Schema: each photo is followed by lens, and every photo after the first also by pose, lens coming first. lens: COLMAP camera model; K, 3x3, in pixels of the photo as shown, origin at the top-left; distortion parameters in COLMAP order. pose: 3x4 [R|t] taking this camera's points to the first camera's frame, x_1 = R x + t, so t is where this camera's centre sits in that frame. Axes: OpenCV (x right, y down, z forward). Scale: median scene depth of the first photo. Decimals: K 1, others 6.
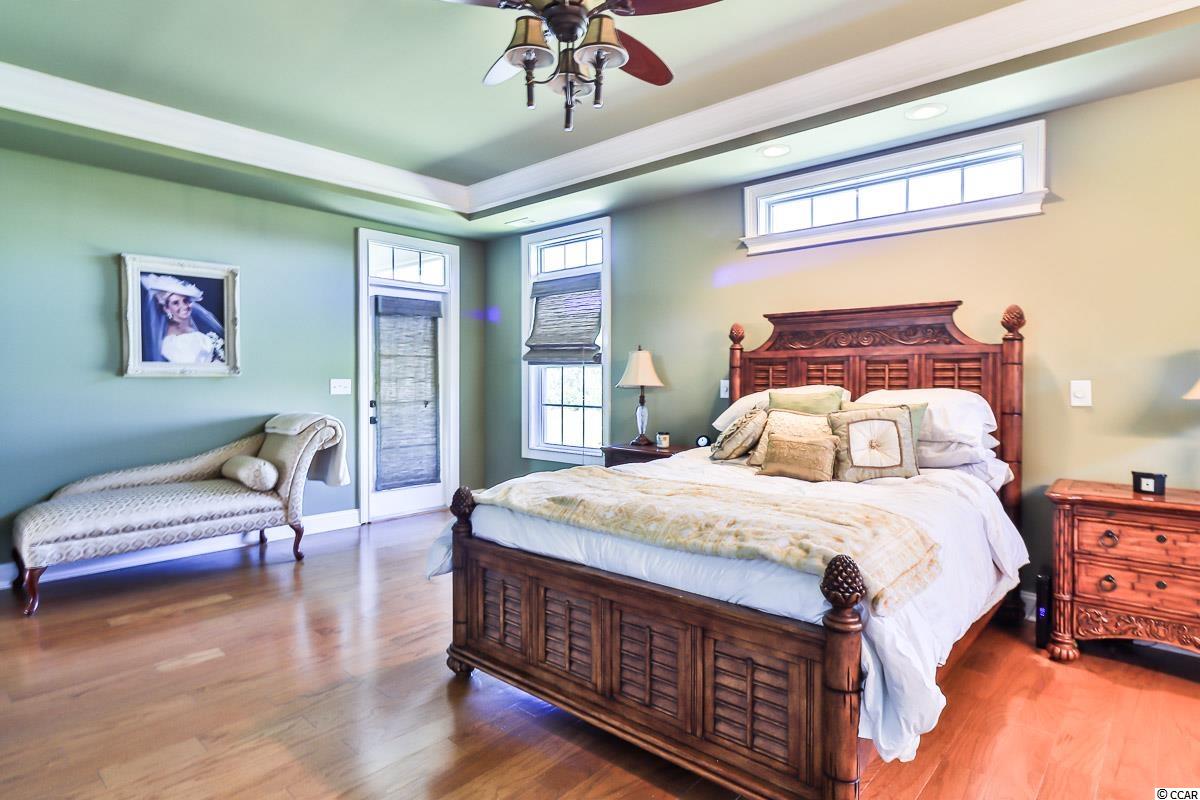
lens RADIAL K [[640.6, 0, 599.6], [0, 640.6, 395.9], [0, 0, 1]] dist [0.005956, -0.002219]
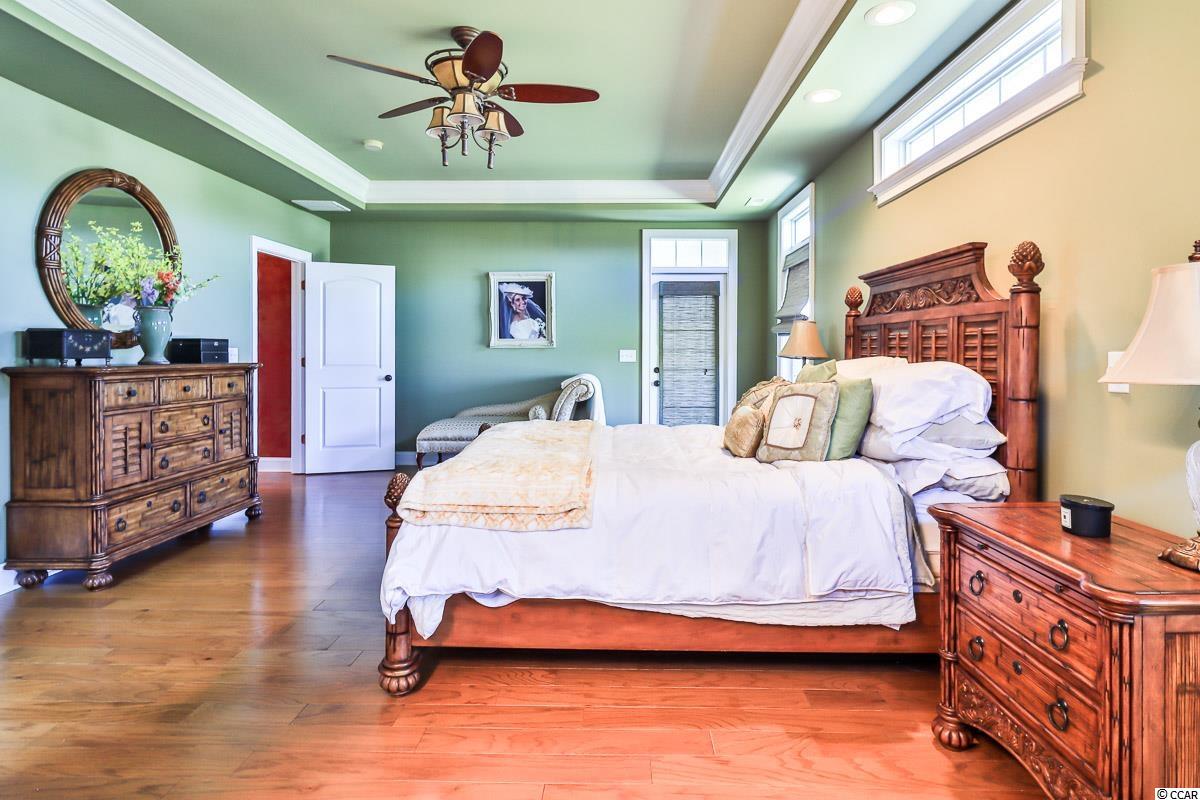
lens RADIAL K [[640.6, 0, 615.5], [0, 640.6, 368.7], [0, 0, 1]] dist [0.005956, -0.002219]
pose [[0.662054, 0.022743, -0.749111, 0.663198], [-0.022007, 0.999698, 0.010902, -0.002406], [0.749133, 0.009268, 0.662355, 0.164487]]
